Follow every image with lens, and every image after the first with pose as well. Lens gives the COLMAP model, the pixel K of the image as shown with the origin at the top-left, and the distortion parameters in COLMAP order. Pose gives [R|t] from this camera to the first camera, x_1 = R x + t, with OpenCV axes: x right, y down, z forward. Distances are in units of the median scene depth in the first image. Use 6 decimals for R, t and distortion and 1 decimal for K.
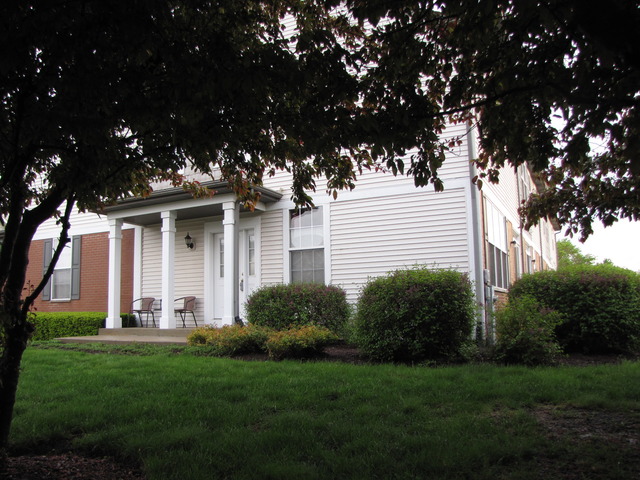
lens RADIAL K [[540.9, 0, 317.9], [0, 540.9, 250.1], [0, 0, 1]] dist [-0.183664, 0.180210]
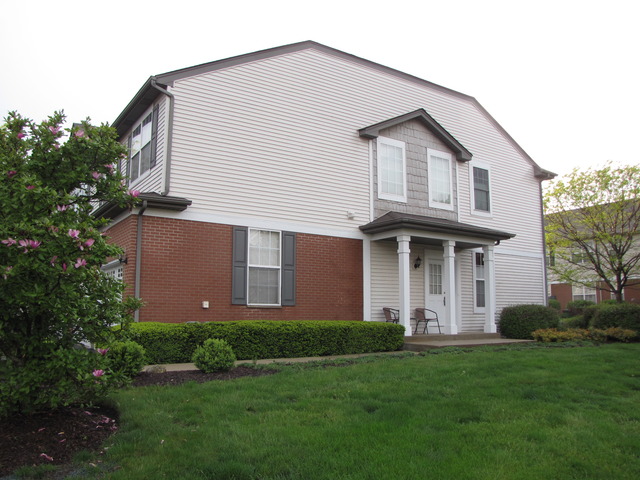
lens RADIAL K [[540.9, 0, 317.9], [0, 540.9, 250.1], [0, 0, 1]] dist [-0.183664, 0.180210]
pose [[0.460535, 0.136960, 0.877012, -1.266770], [-0.106120, 0.989434, -0.098791, 0.088556], [-0.881276, -0.047571, 0.470203, 0.563392]]
